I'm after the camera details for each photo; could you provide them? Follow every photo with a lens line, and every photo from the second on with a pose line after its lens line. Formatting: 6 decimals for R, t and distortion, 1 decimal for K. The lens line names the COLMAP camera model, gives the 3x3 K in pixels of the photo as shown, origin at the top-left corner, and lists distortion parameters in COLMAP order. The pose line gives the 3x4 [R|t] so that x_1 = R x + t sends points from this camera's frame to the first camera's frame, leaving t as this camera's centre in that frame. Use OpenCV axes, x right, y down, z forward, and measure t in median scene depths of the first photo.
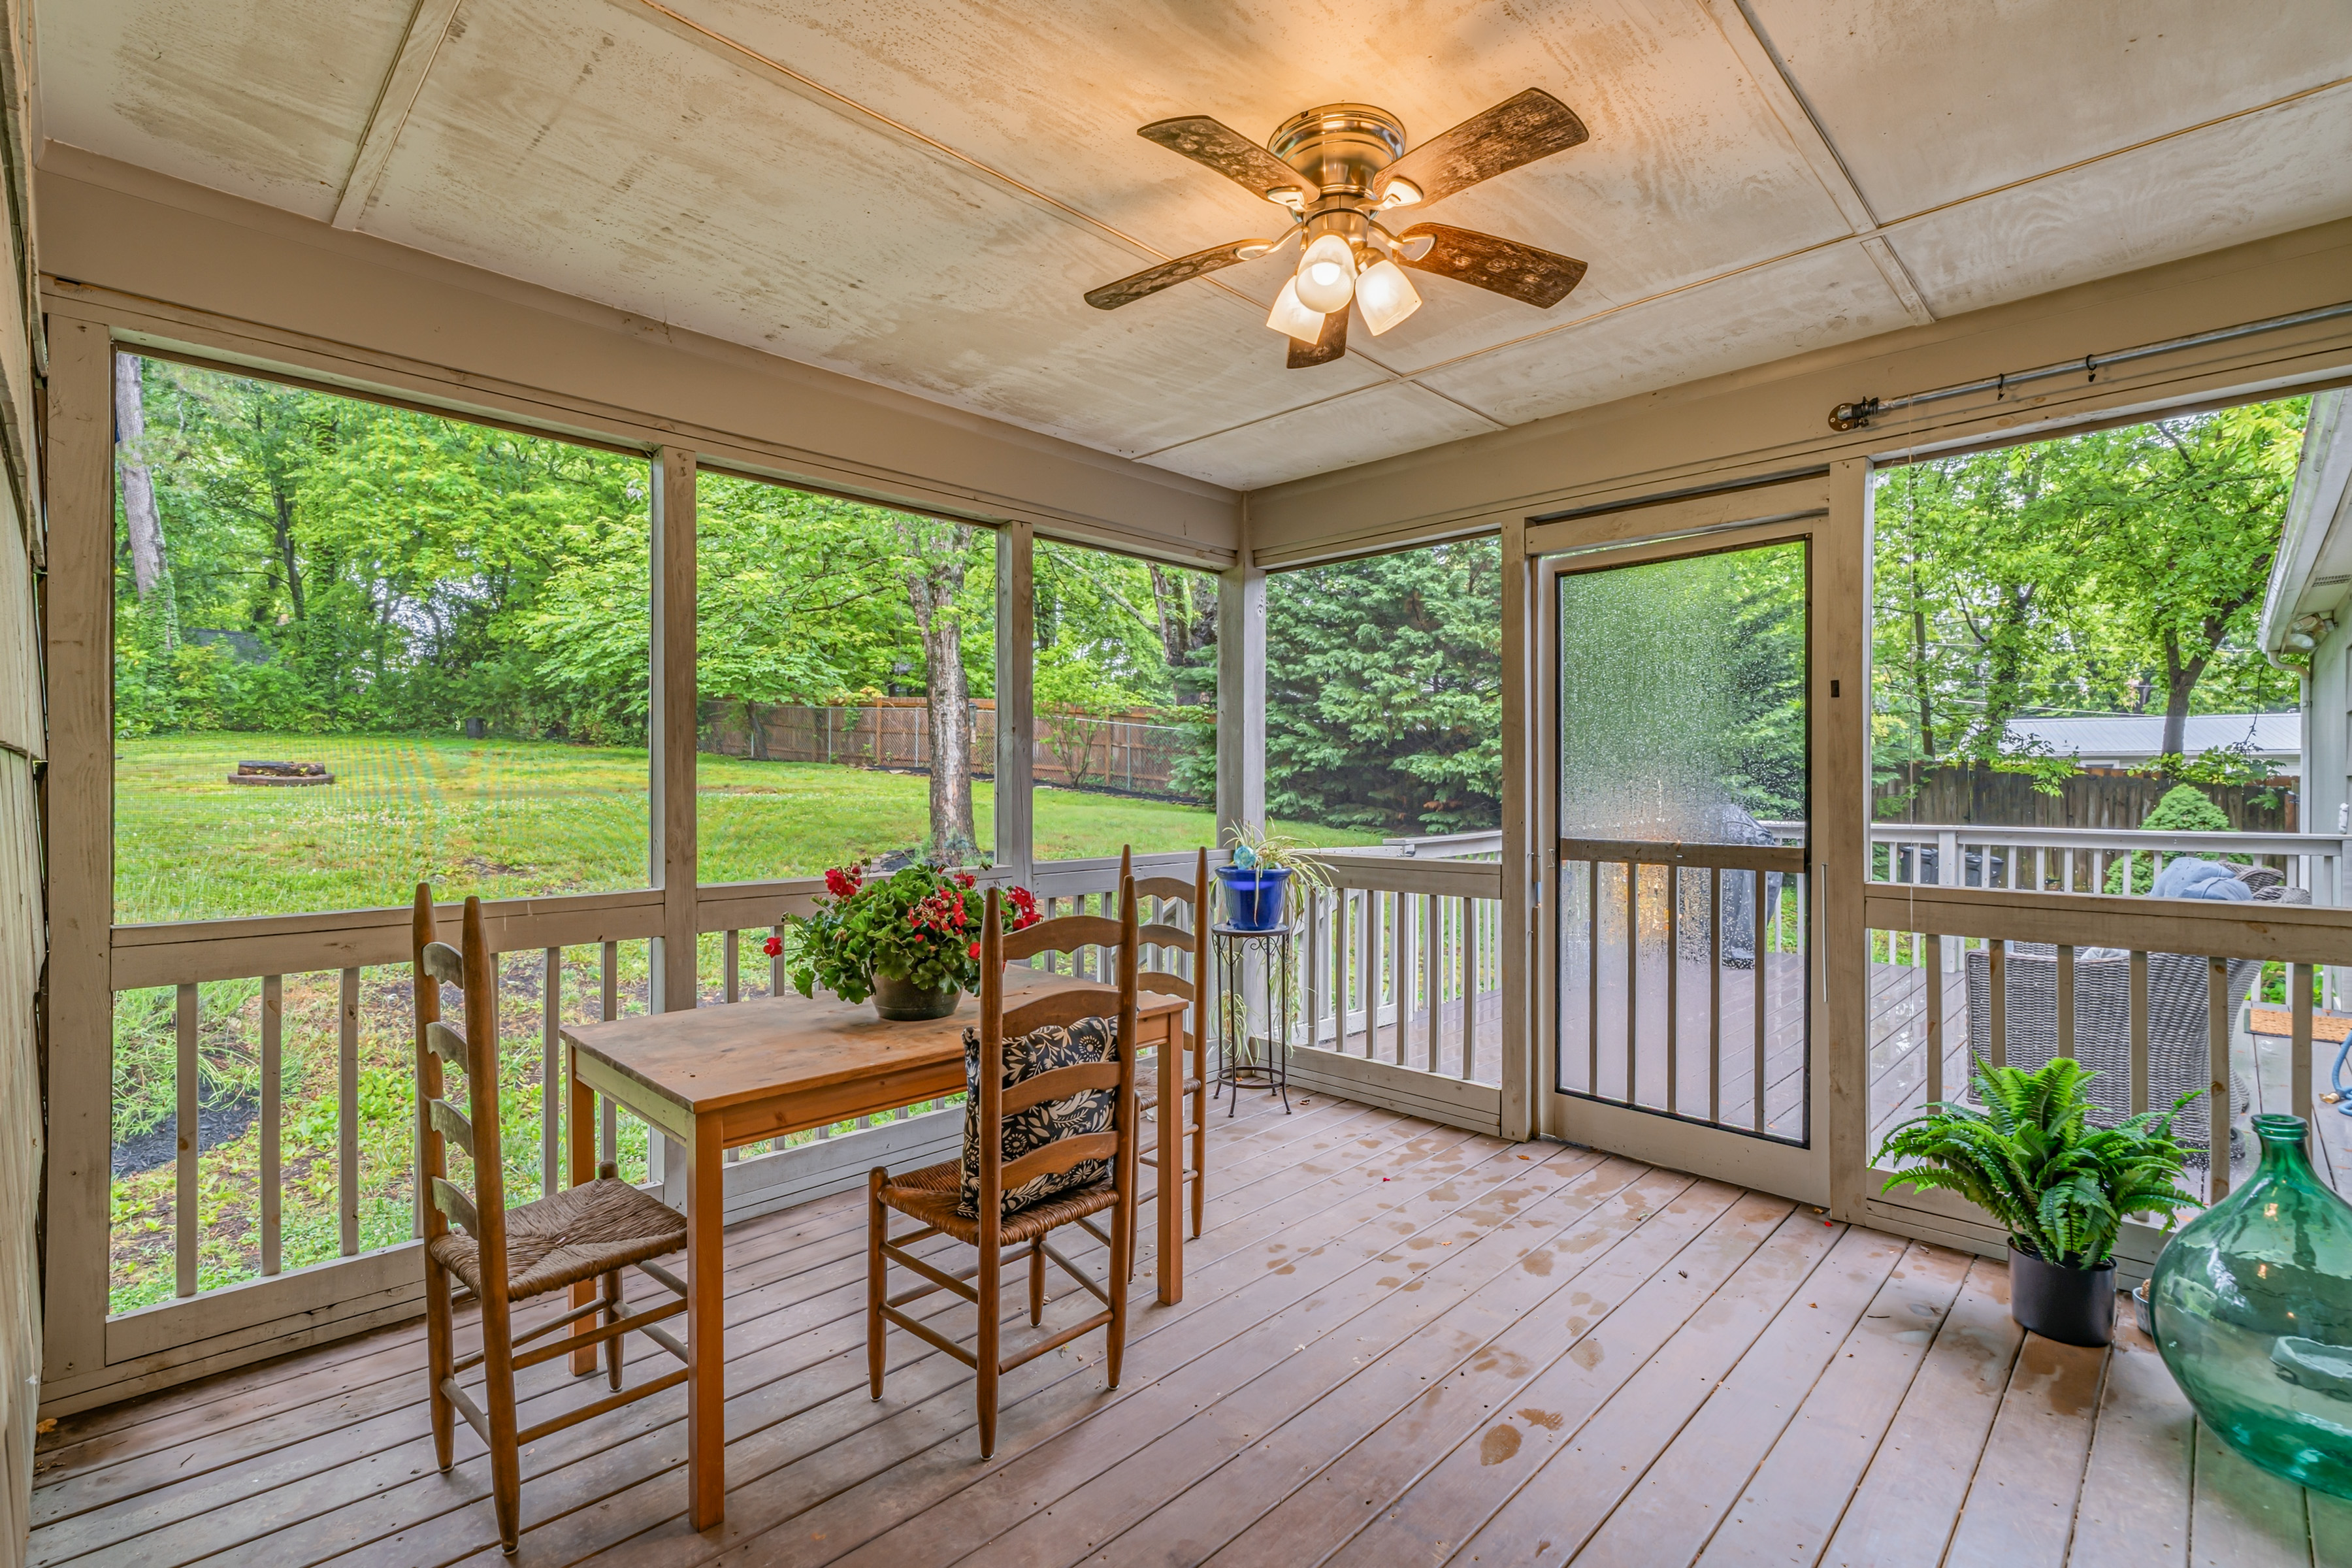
lens RADIAL K [[1076.5, 0, 1170.8], [0, 1076.5, 782.4], [0, 0, 1]] dist [-0.002091, 0.001822]
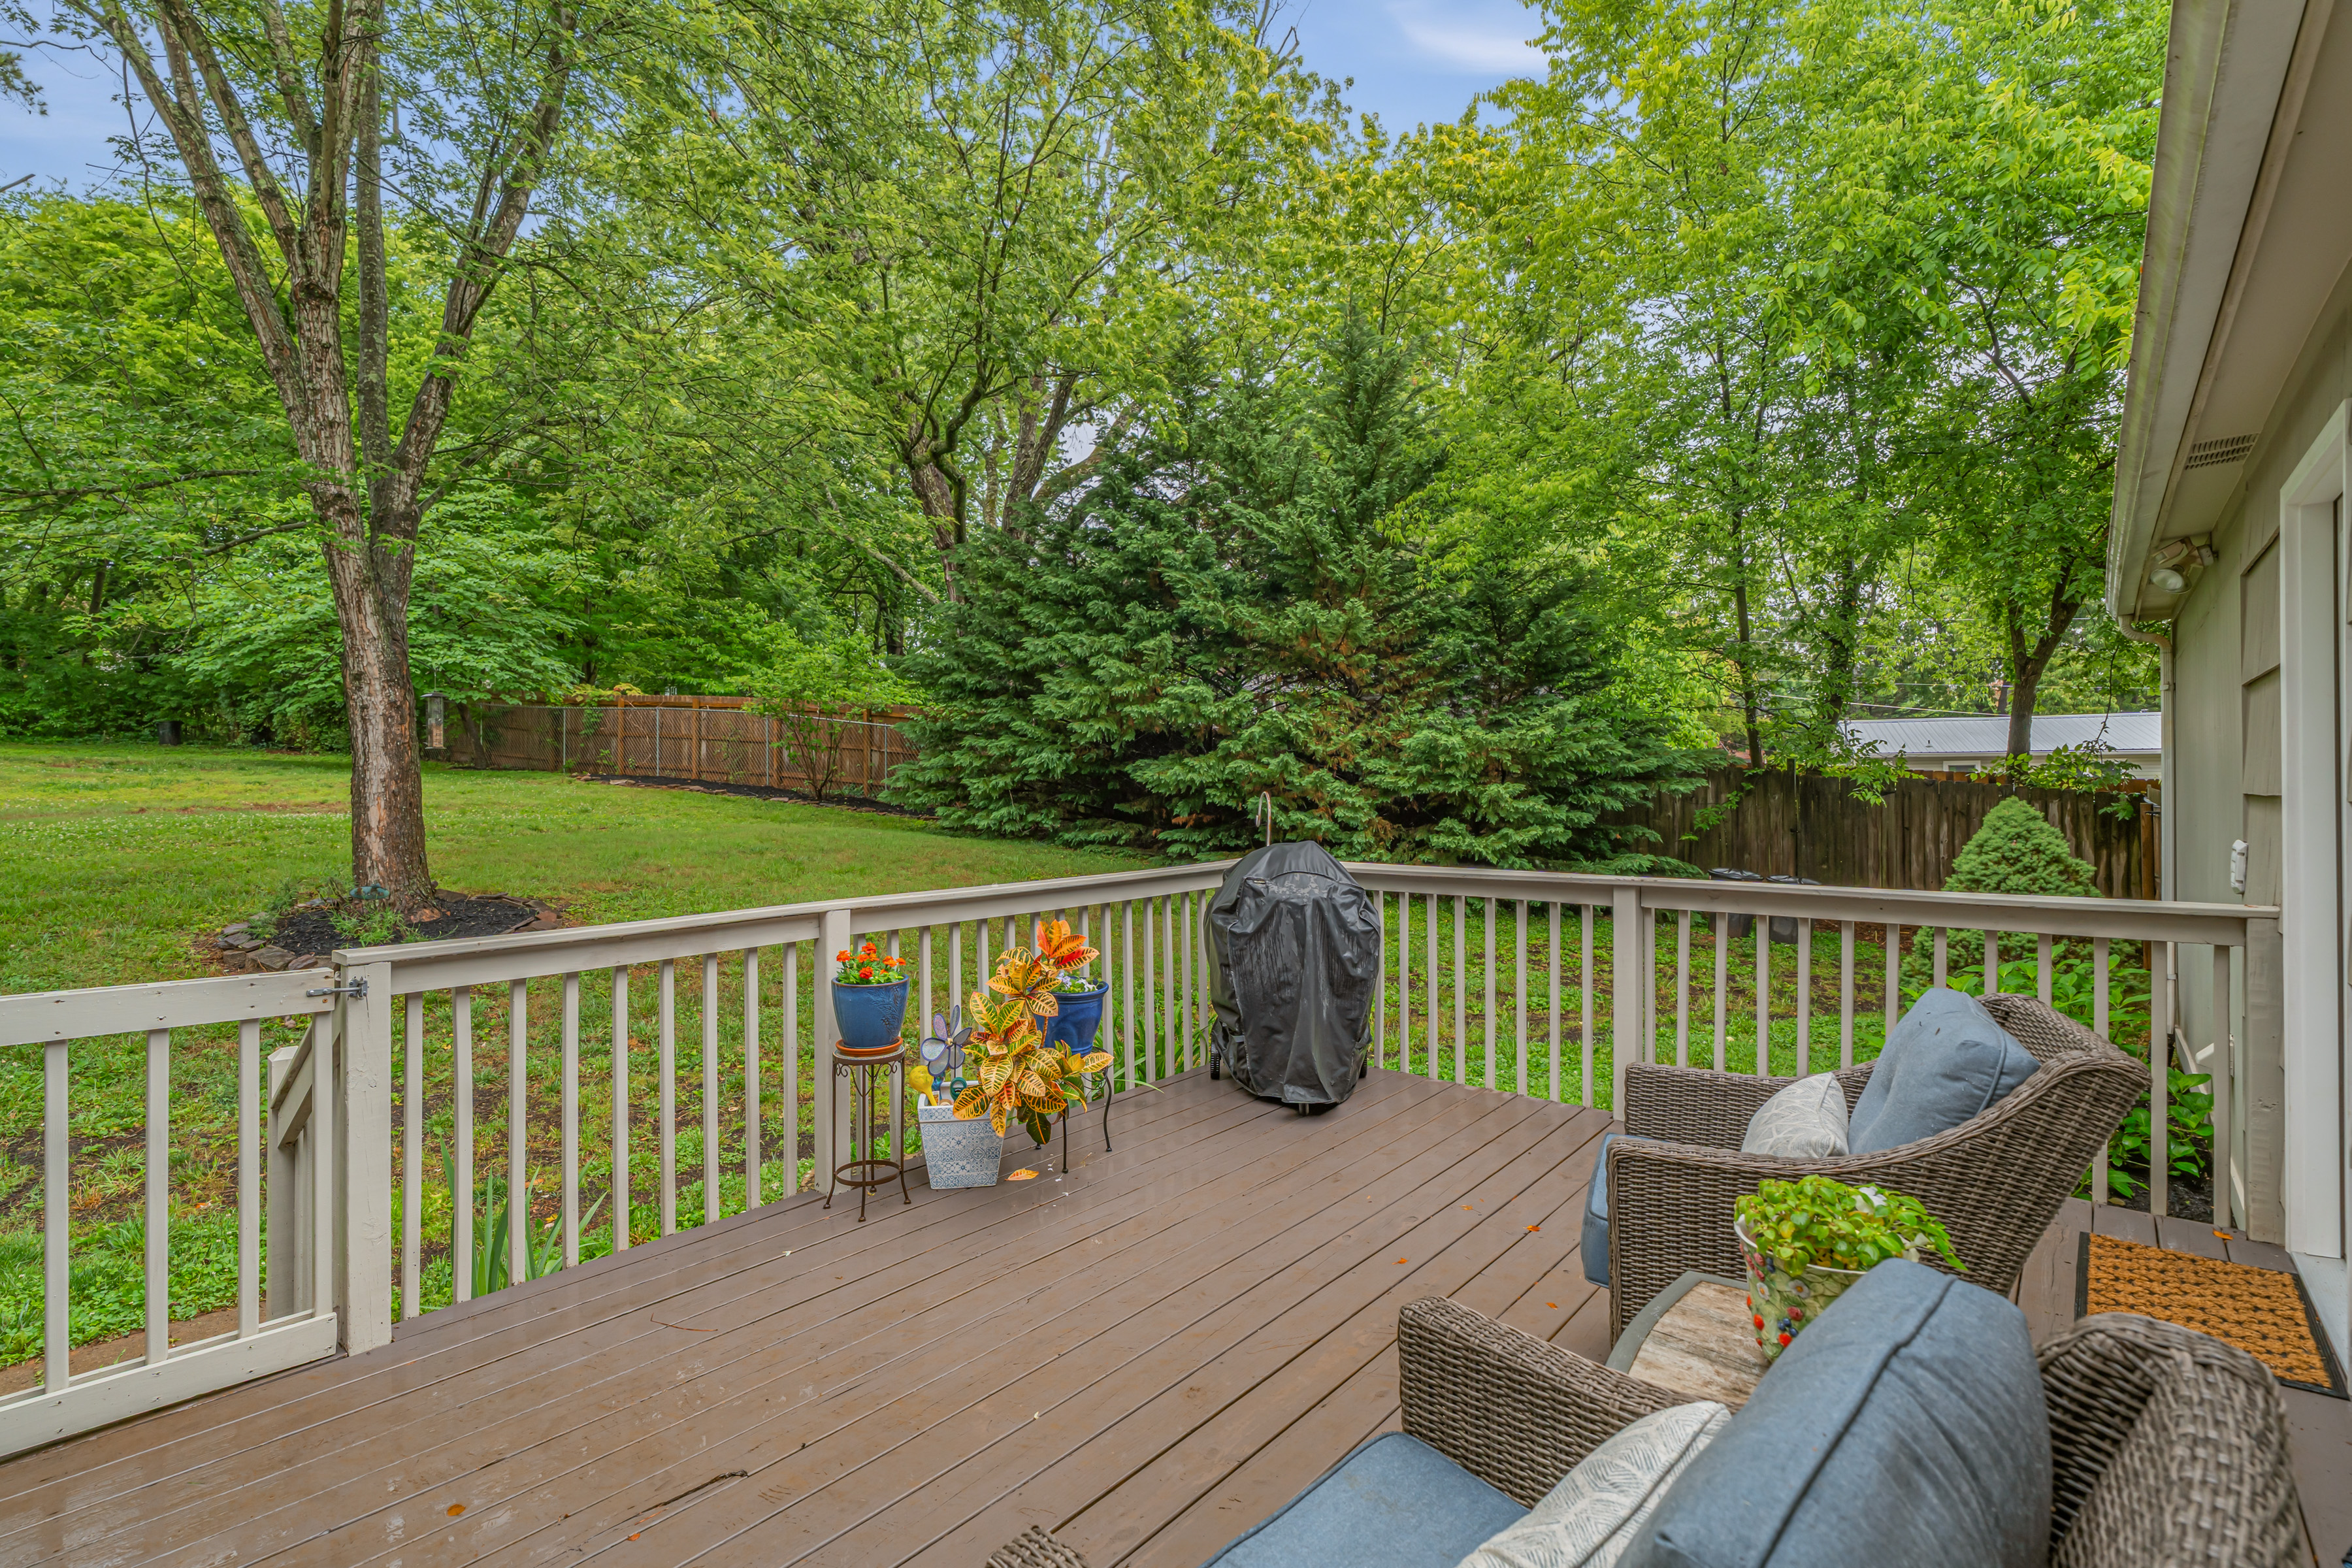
lens RADIAL K [[1076.5, 0, 1180.3], [0, 1076.5, 783.0], [0, 0, 1]] dist [-0.002091, 0.001822]
pose [[0.997142, -0.006520, 0.075265, 0.189802], [0.006727, 0.999974, -0.002488, -0.005859], [-0.075247, 0.002987, 0.997160, 0.184948]]
